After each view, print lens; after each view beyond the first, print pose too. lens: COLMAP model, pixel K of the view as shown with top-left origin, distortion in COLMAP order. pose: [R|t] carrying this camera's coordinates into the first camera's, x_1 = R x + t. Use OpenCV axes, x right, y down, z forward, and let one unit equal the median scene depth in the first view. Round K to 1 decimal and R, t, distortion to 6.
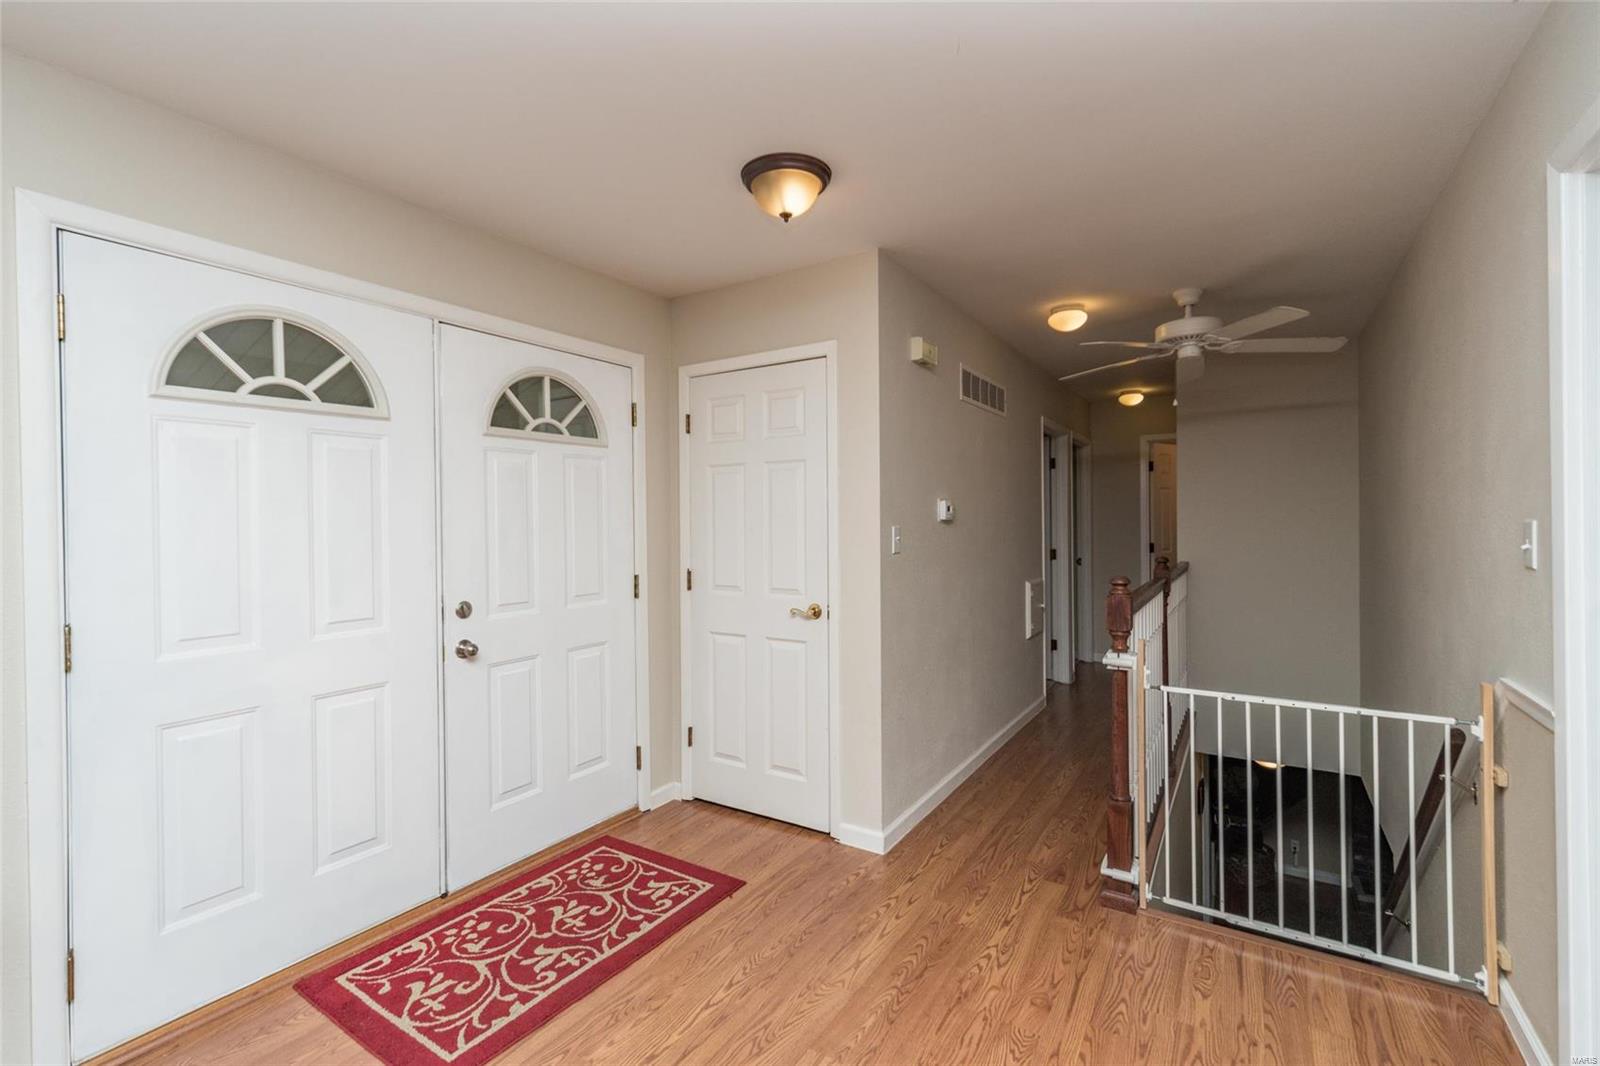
lens RADIAL K [[688.6, 0, 831.6], [0, 688.6, 520.2], [0, 0, 1]] dist [0.000172, 0.000151]
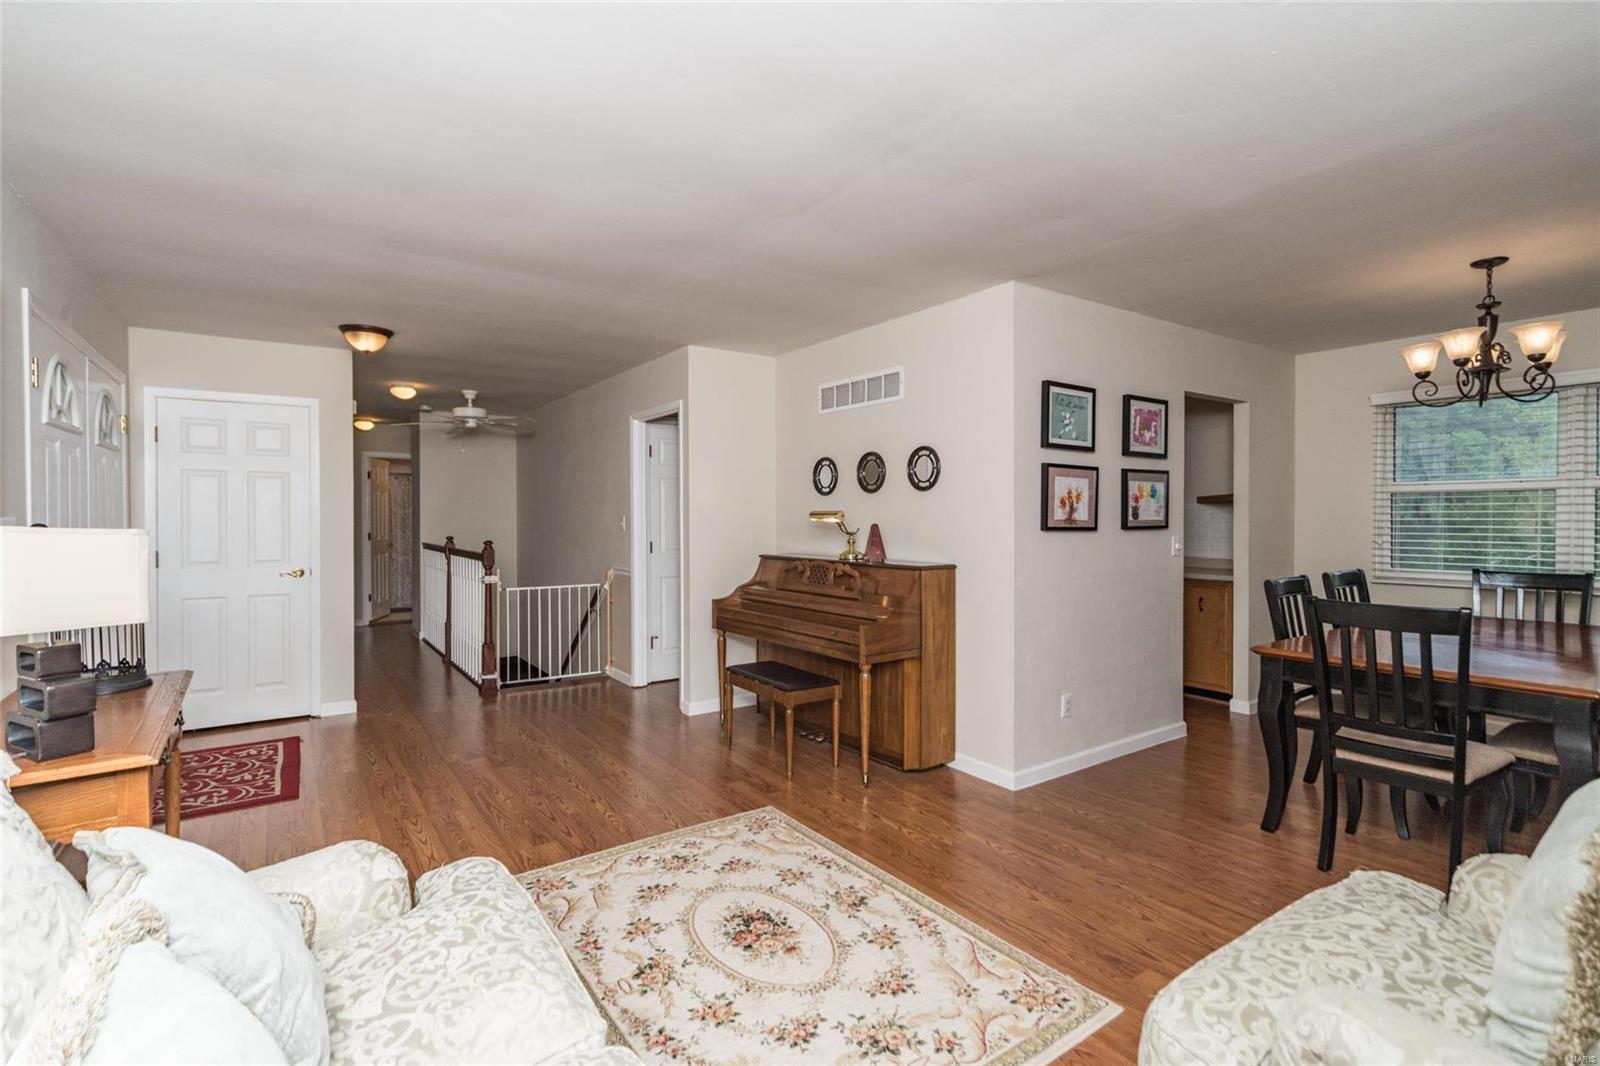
lens RADIAL K [[747.7, 0, 800.0], [0, 747.7, 533.0], [0, 0, 1]] dist [0.002991, -0.000099]
pose [[0.383256, -0.011340, 0.923572, -1.496837], [-0.002059, 0.999912, 0.013132, 0.025554], [-0.923640, -0.006935, 0.383199, -0.877882]]
